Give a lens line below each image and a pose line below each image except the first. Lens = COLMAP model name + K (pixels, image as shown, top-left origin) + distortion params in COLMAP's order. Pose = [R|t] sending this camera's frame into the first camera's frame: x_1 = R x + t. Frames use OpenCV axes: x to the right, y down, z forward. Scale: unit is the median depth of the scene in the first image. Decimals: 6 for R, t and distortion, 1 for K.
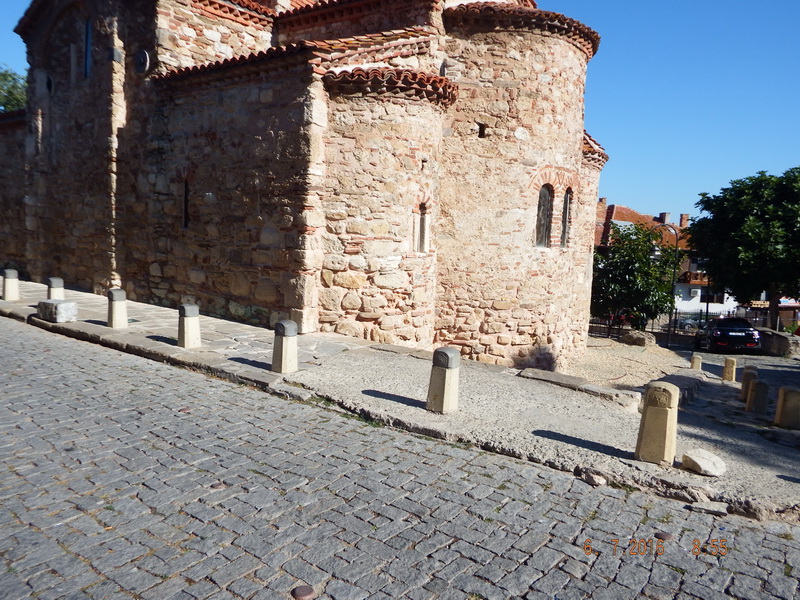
lens RADIAL K [[589.3, 0, 400.0], [0, 589.3, 300.0], [0, 0, 1]] dist [0.009419, -0.038047]
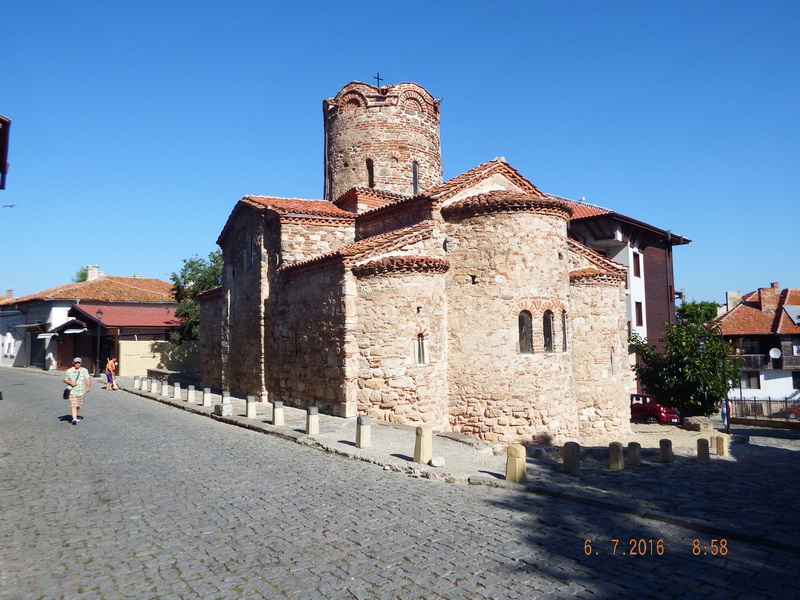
lens RADIAL K [[589.3, 0, 400.0], [0, 589.3, 300.0], [0, 0, 1]] dist [0.009419, -0.038047]
pose [[0.944865, -0.092973, -0.313985, 0.428747], [0.034583, 0.981817, -0.186651, 0.037643], [0.325630, 0.165501, 0.930900, -0.450405]]
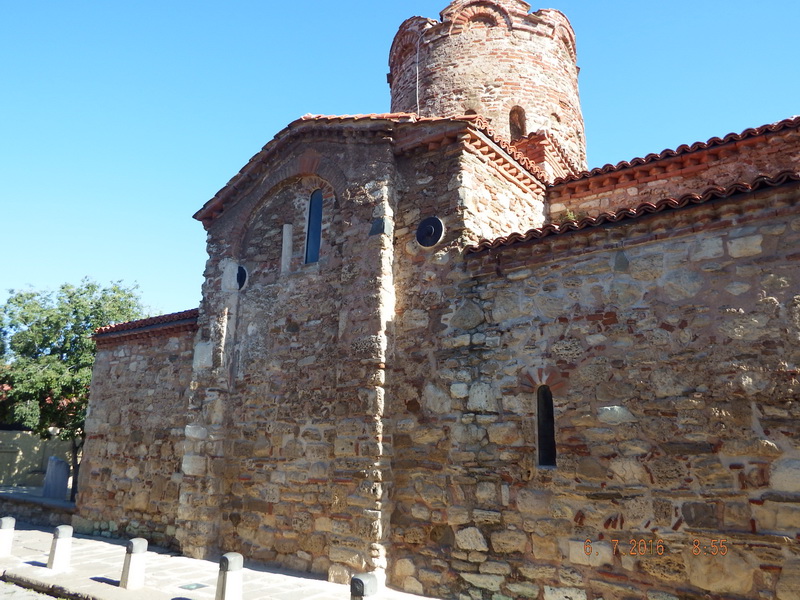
lens RADIAL K [[596.7, 0, 382.5], [0, 596.7, 279.6], [0, 0, 1]] dist [-0.050810, 0.037236]
pose [[0.999073, -0.040867, 0.013523, -0.516895], [0.042928, 0.922645, -0.383253, -0.070683], [0.003186, 0.383478, 0.923545, 0.346337]]
